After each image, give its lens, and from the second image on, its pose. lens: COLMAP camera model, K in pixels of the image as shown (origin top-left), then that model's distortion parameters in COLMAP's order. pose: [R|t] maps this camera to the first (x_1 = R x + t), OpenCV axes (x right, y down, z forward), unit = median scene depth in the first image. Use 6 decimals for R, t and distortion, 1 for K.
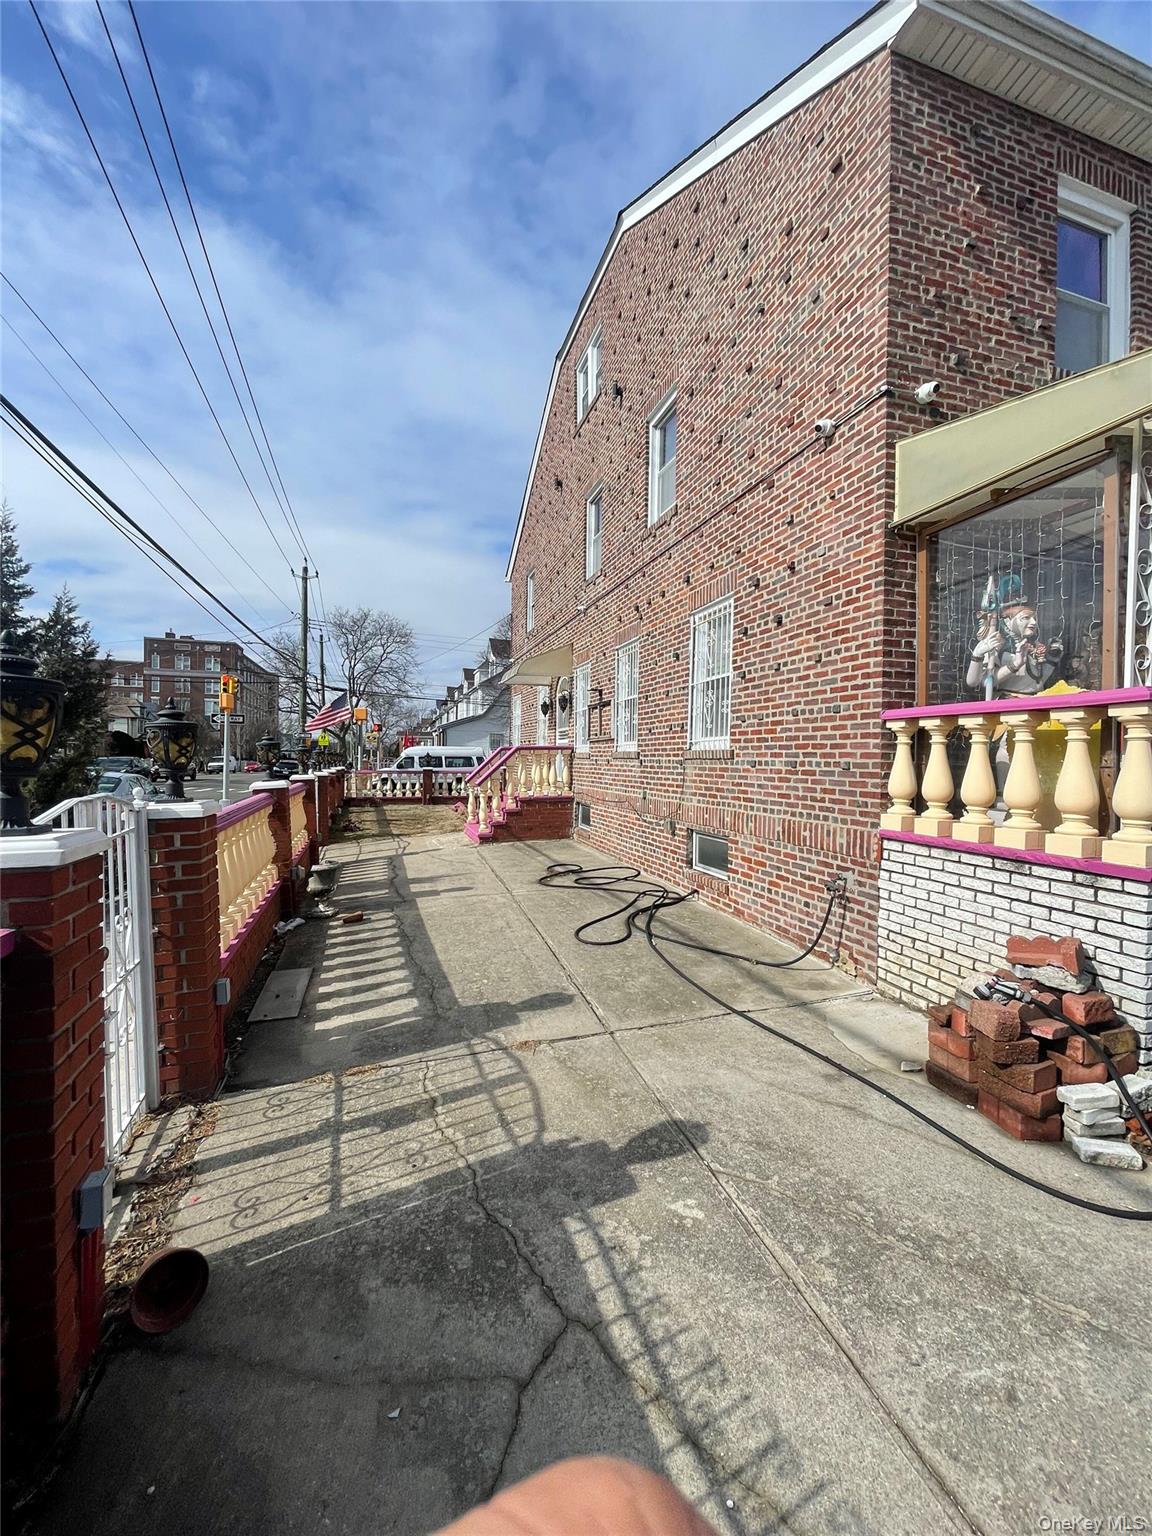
lens RADIAL K [[618.1, 0, 579.4], [0, 618.1, 770.7], [0, 0, 1]] dist [-0.002060, -0.000127]
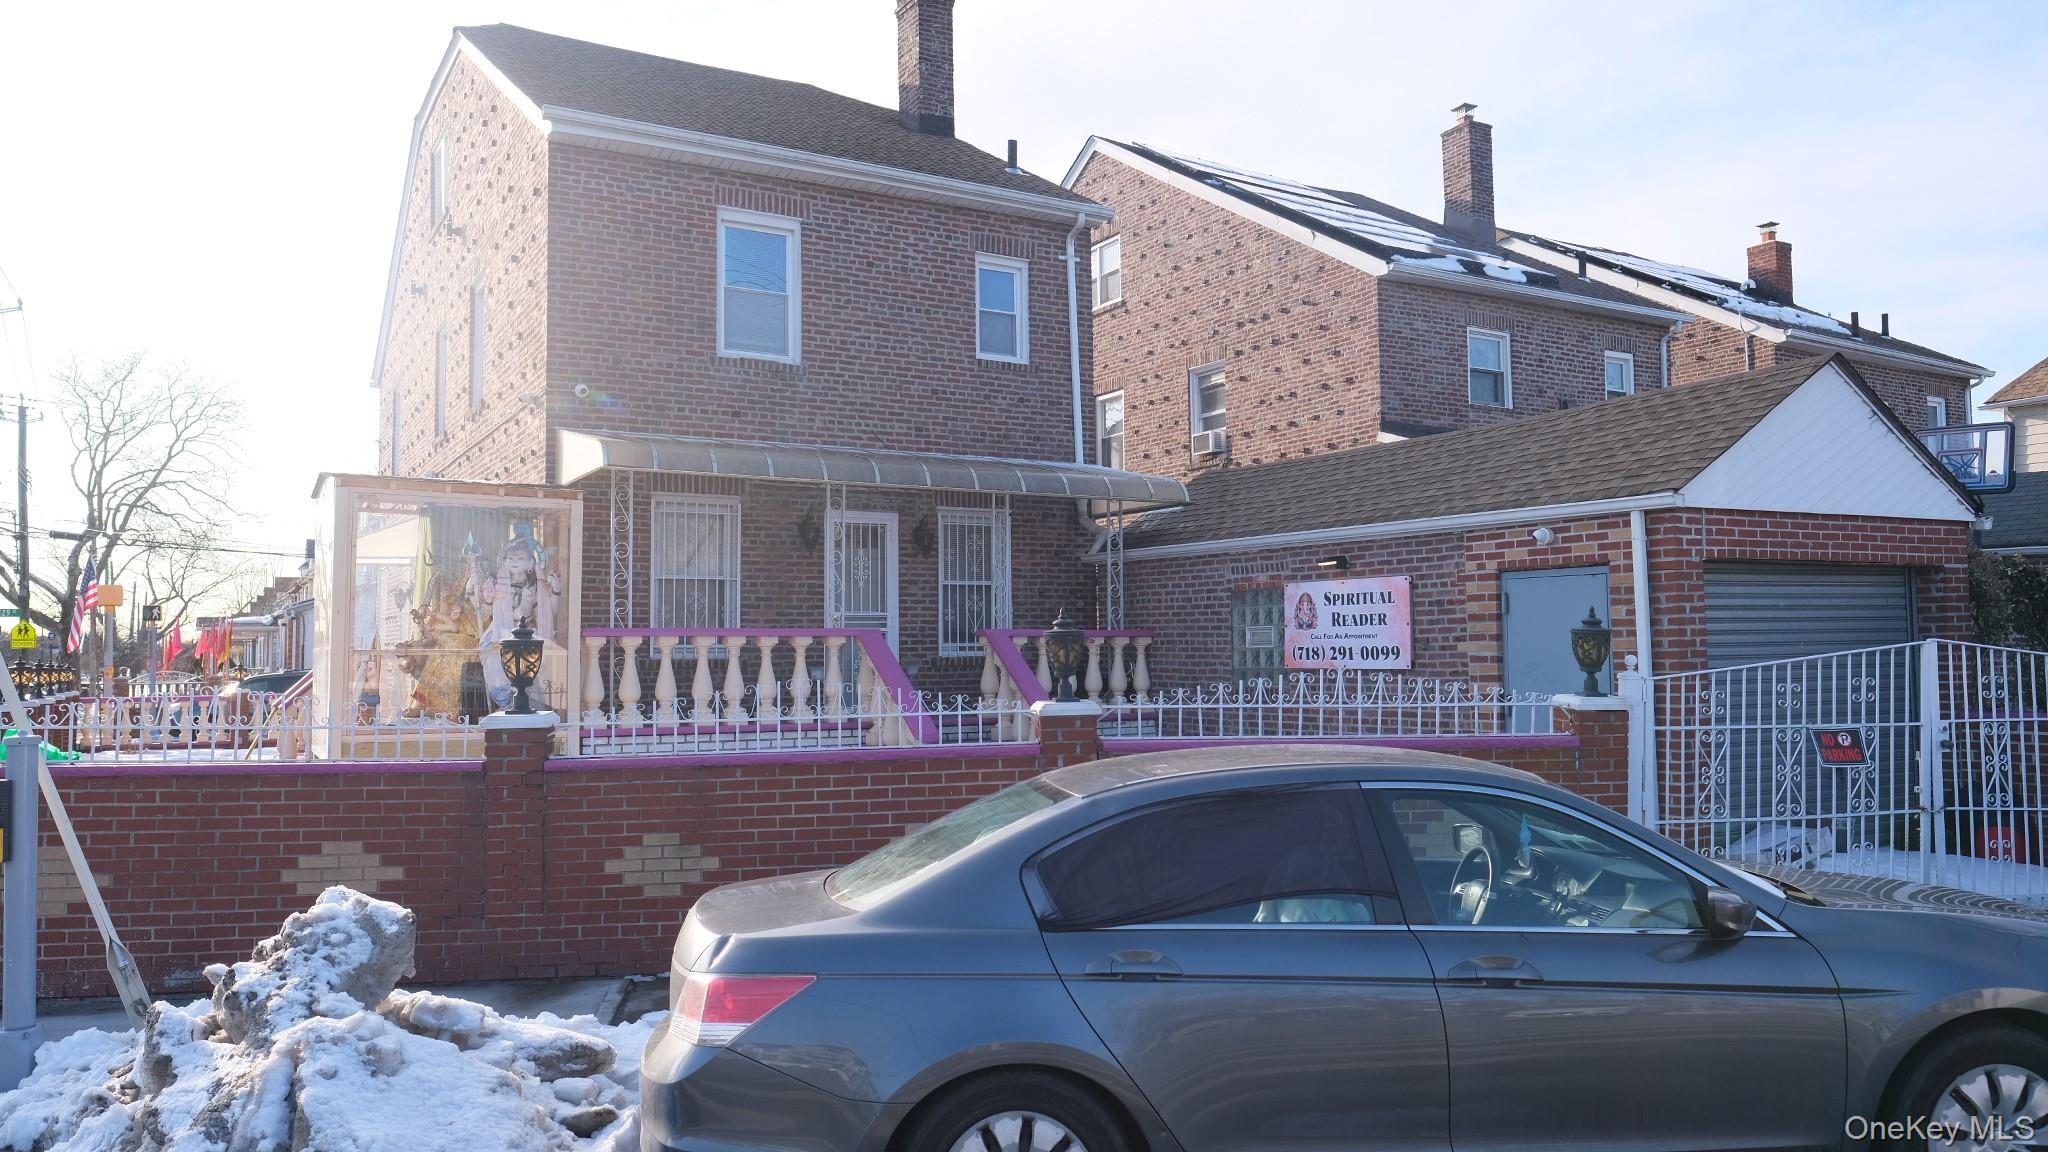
lens RADIAL K [[1464.9, 0, 1022.6], [0, 1464.9, 580.2], [0, 0, 1]] dist [-0.002030, 0.000214]
pose [[0.977414, -0.007270, 0.211210, 0.764574], [0.023020, 0.997124, -0.072206, 0.038934], [-0.210078, 0.075437, 0.974770, -2.075704]]
